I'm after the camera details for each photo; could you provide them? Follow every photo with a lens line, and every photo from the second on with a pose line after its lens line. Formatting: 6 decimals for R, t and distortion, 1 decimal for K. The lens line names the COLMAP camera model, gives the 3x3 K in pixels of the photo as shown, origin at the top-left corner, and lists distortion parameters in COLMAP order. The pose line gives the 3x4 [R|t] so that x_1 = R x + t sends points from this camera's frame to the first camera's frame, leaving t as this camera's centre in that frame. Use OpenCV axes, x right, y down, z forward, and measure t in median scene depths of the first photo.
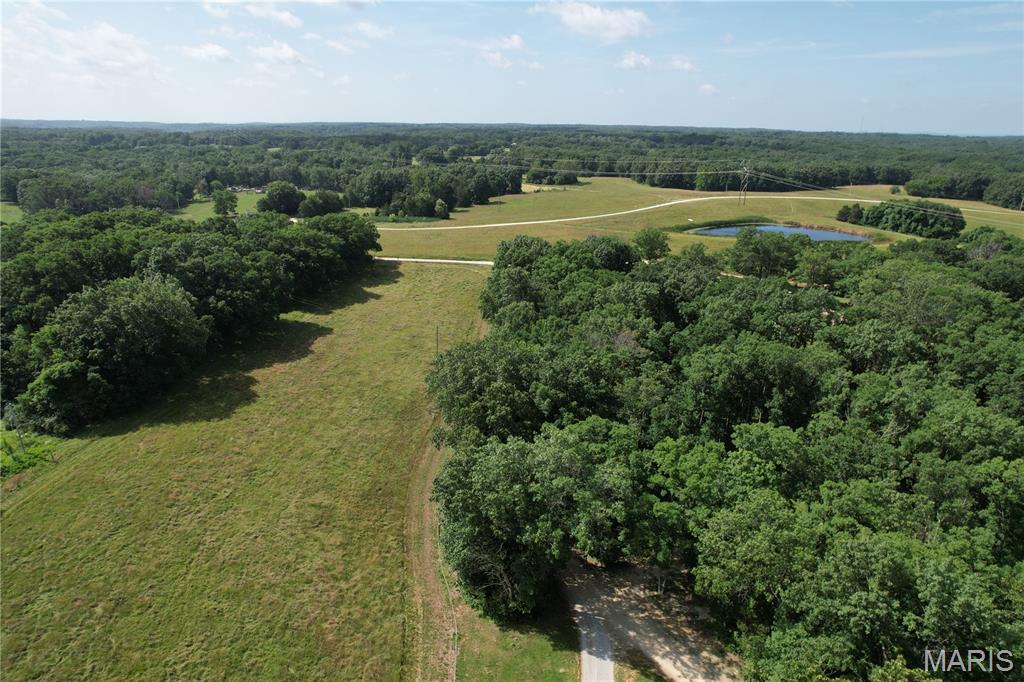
lens RADIAL K [[653.0, 0, 513.9], [0, 653.0, 341.7], [0, 0, 1]] dist [-0.077677, 0.070445]
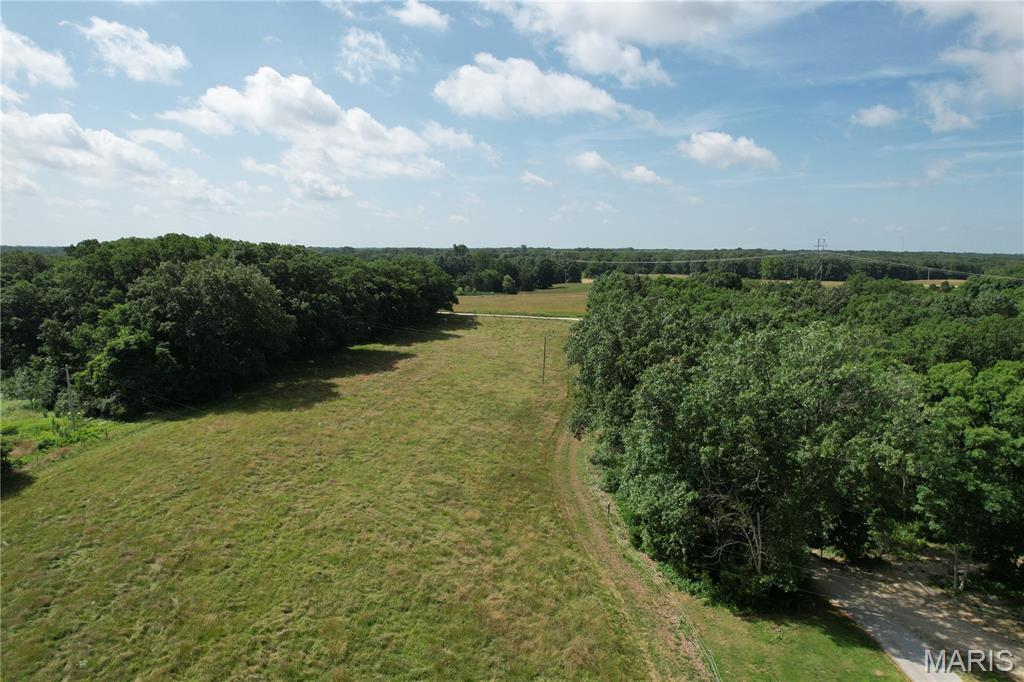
lens RADIAL K [[653.0, 0, 511.9], [0, 653.0, 341.3], [0, 0, 1]] dist [-0.077677, 0.070445]
pose [[0.998057, 0.002053, -0.062275, -0.145948], [-0.013762, 0.982035, -0.188198, 0.196762], [0.060770, 0.188689, 0.980155, 0.197629]]
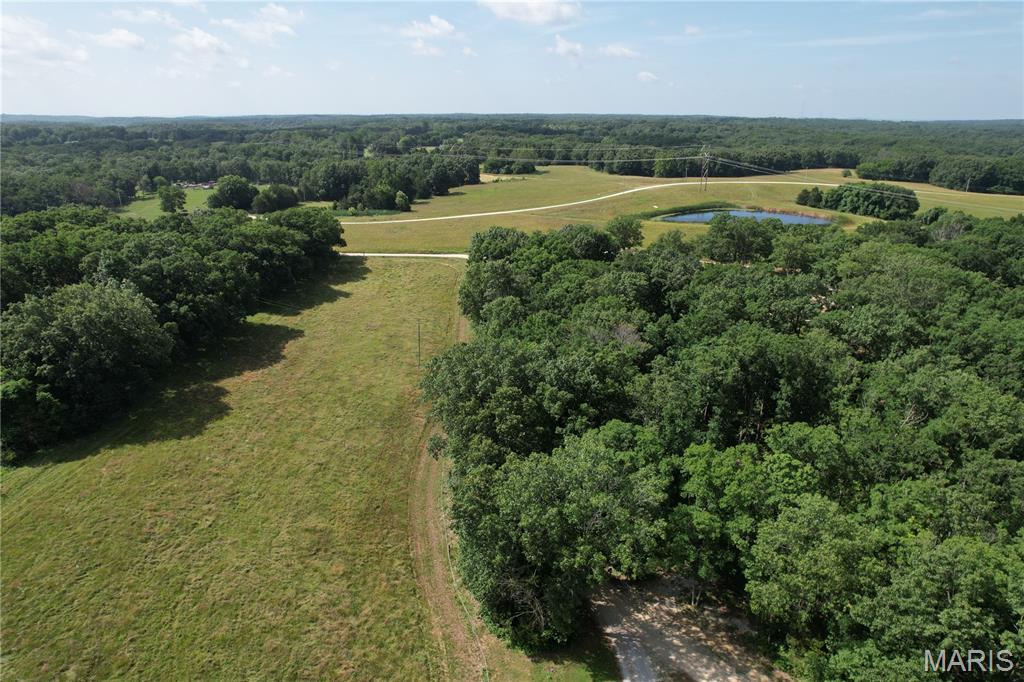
lens RADIAL K [[653.0, 0, 513.3], [0, 653.0, 341.9], [0, 0, 1]] dist [-0.077677, 0.070445]
pose [[0.997031, -0.034842, 0.068670, -0.063508], [0.033835, 0.999303, 0.015773, -0.013028], [-0.069172, -0.013402, 0.997515, 0.067082]]
